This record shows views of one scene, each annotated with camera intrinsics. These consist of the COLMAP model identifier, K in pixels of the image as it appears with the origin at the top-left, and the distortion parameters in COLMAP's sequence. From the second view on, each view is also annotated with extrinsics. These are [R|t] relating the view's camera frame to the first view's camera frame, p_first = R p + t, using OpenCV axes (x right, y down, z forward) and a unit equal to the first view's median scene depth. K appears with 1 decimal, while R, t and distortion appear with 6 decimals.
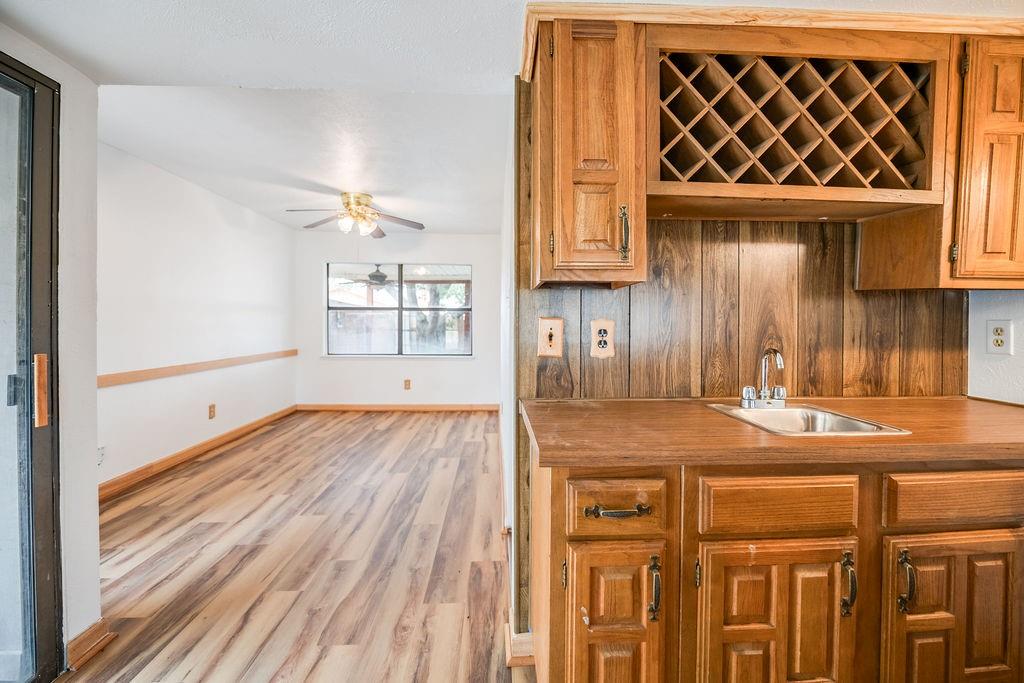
lens RADIAL K [[426.0, 0, 513.2], [0, 426.0, 331.8], [0, 0, 1]] dist [-0.007976, -0.000975]
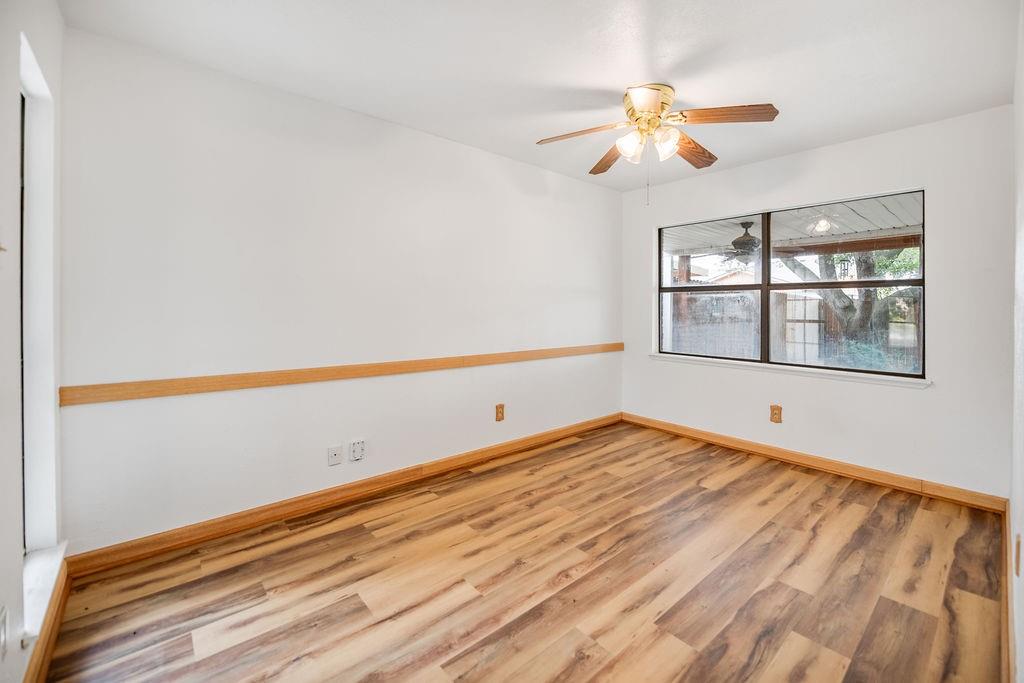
lens RADIAL K [[426.0, 0, 524.1], [0, 426.0, 309.5], [0, 0, 1]] dist [-0.007976, -0.000975]
pose [[0.628180, 0.004669, -0.778054, -0.013933], [-0.021721, 0.999698, -0.011537, -0.009703], [0.777765, 0.024148, 0.628091, 0.465833]]
